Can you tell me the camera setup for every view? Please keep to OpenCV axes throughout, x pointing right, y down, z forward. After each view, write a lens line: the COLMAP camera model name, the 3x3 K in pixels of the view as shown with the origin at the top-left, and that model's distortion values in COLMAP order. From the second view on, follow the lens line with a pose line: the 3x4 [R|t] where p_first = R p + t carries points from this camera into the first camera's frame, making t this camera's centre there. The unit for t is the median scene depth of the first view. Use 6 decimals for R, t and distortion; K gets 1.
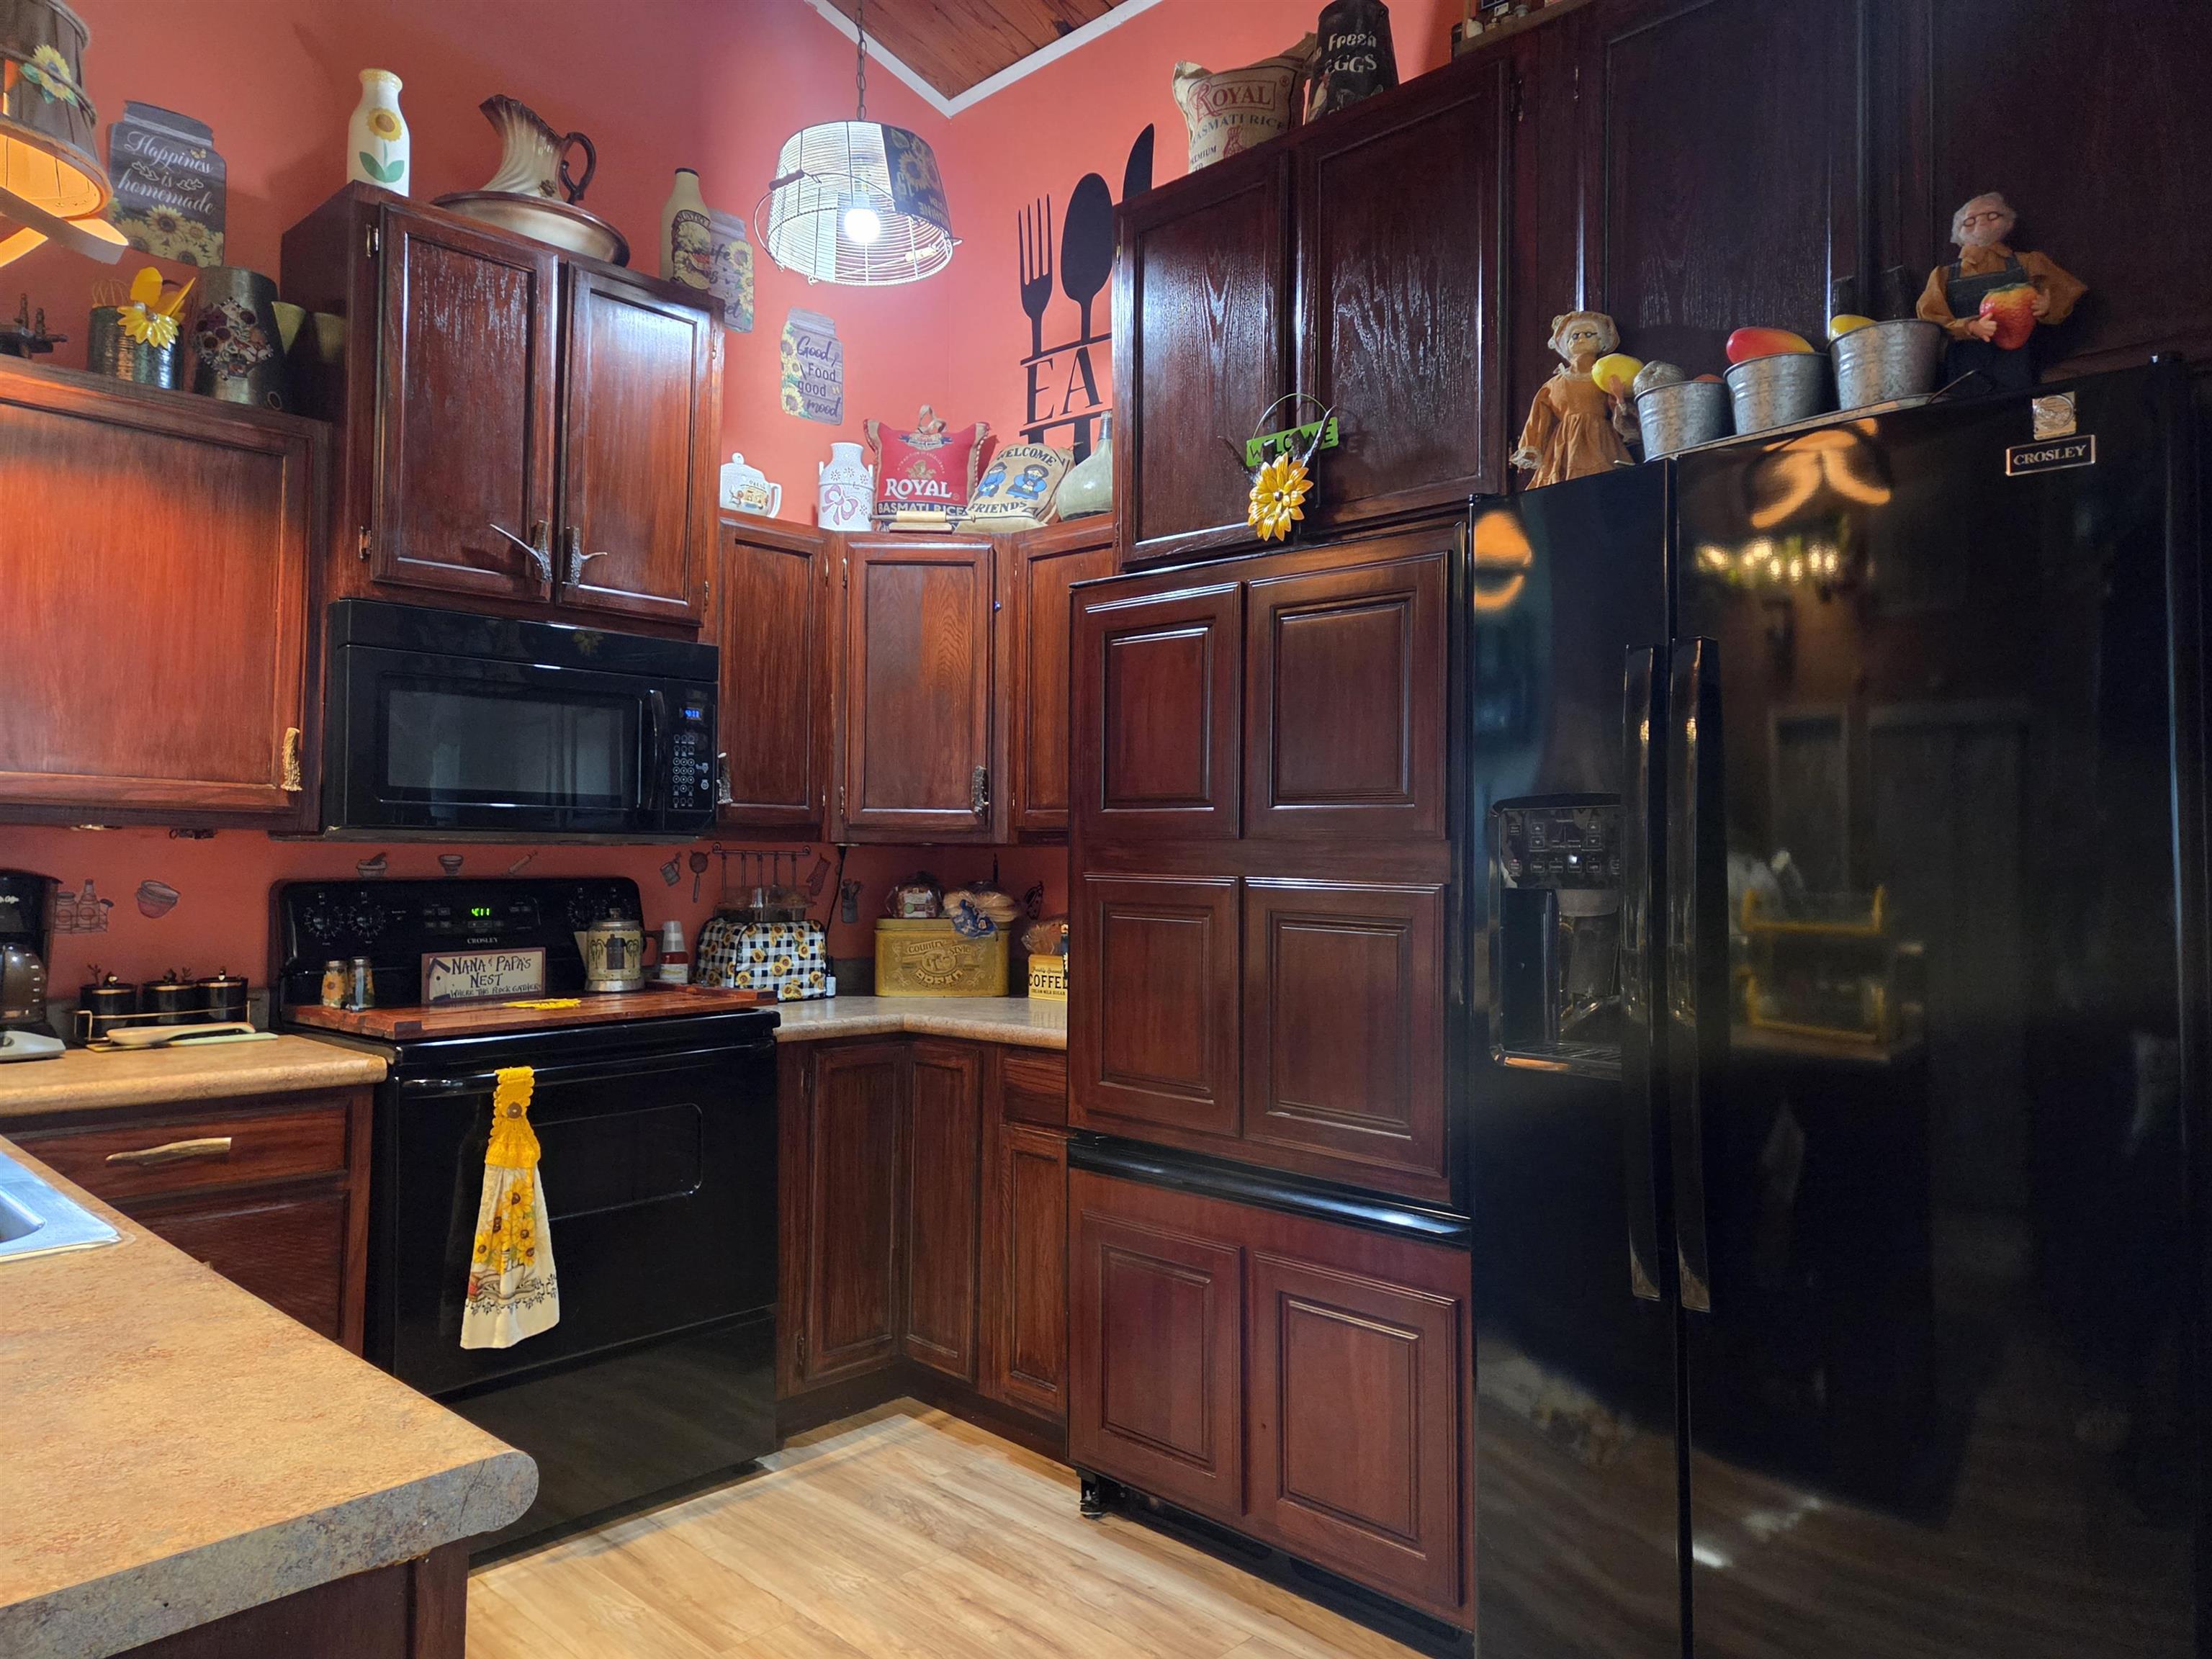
lens RADIAL K [[1494.1, 0, 1112.5], [0, 1494.1, 829.0], [0, 0, 1]] dist [0.071917, -0.050073]
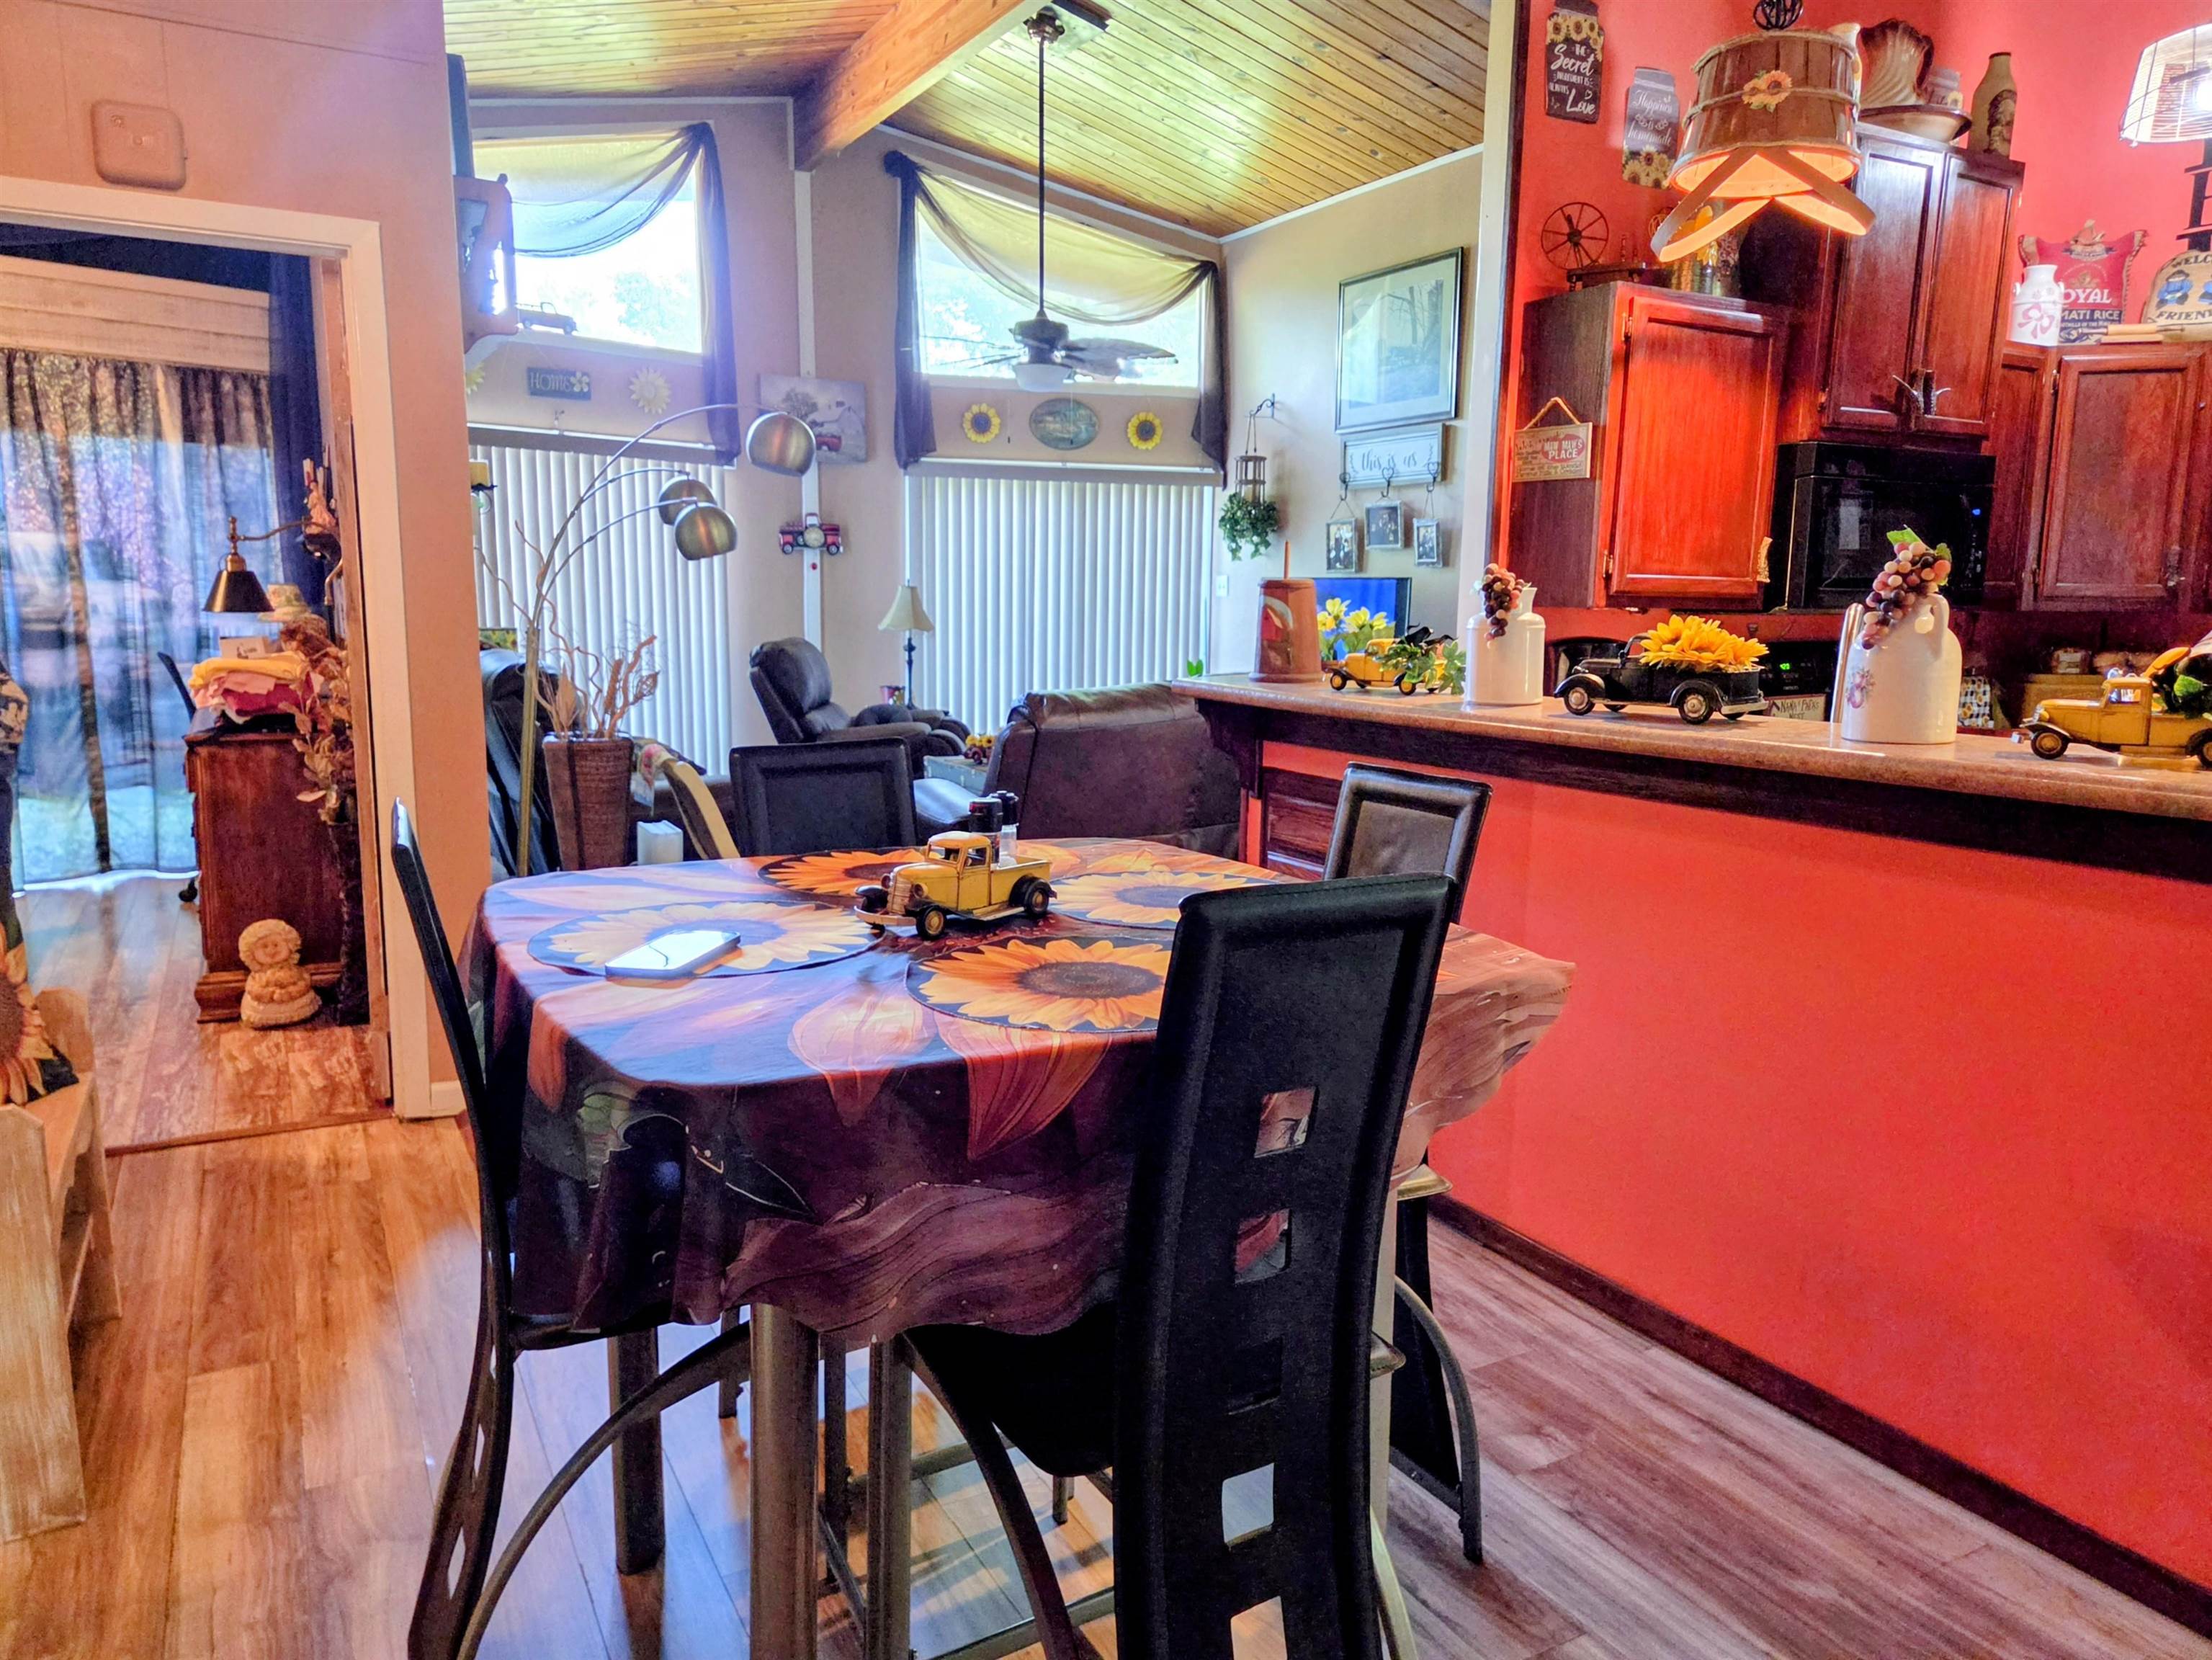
lens RADIAL K [[1494.3, 0, 1122.9], [0, 1494.3, 817.7], [0, 0, 1]] dist [0.071917, -0.050073]
pose [[0.959601, 0.042459, -0.278143, -0.538199], [0.004503, 0.986104, 0.166067, -0.034883], [0.281329, -0.160611, 0.946075, -0.411989]]
